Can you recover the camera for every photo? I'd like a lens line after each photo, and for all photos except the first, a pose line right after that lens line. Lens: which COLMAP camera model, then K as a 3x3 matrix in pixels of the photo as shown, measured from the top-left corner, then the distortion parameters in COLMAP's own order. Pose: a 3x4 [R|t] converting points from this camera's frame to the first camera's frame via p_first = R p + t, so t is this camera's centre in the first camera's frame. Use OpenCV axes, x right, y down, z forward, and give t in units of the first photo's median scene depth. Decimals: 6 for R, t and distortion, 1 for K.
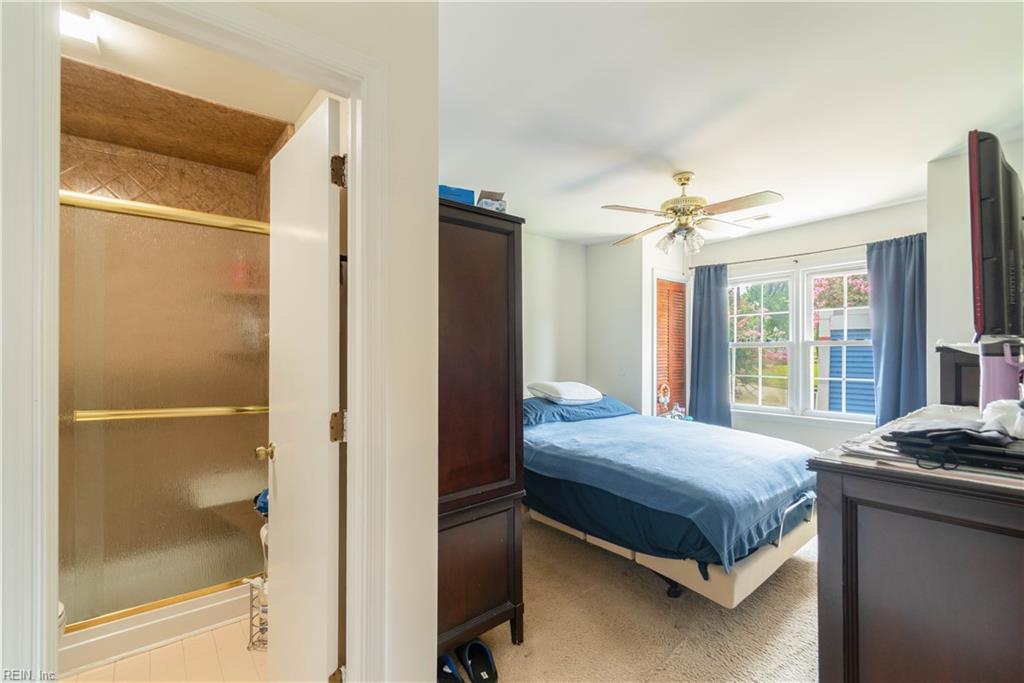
lens RADIAL K [[451.0, 0, 519.0], [0, 451.0, 346.5], [0, 0, 1]] dist [0.000646, -0.000181]
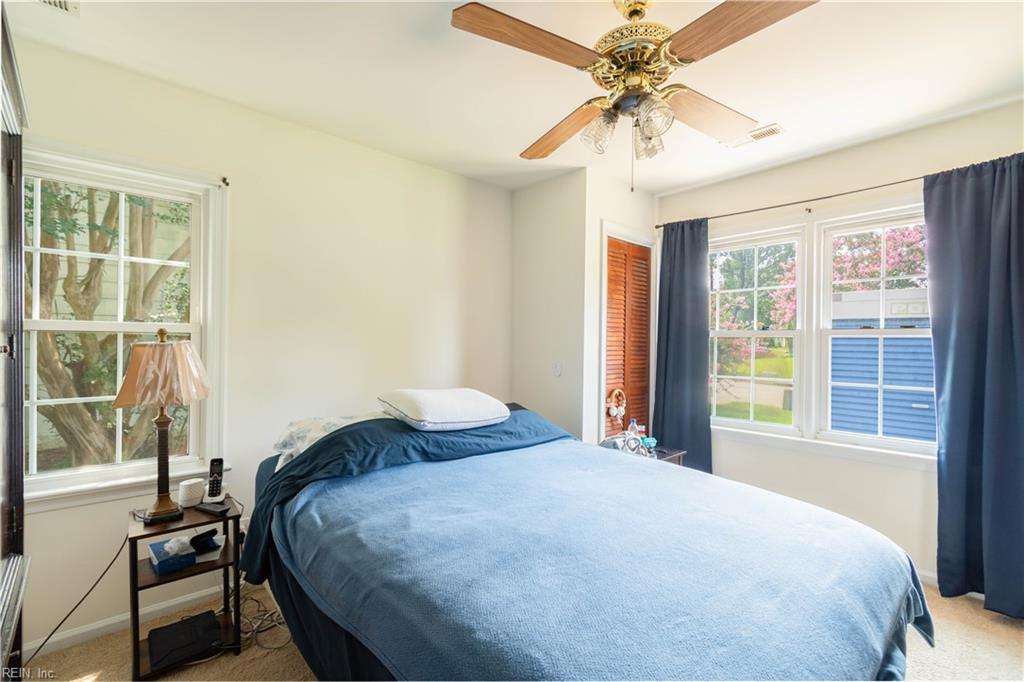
lens RADIAL K [[463.3, 0, 513.8], [0, 463.3, 336.1], [0, 0, 1]] dist [0.000033, 0.000049]
pose [[0.998733, 0.011915, 0.048891, 0.139772], [-0.011764, 0.999925, -0.003391, 0.006826], [-0.048928, 0.002811, 0.998798, 0.325717]]
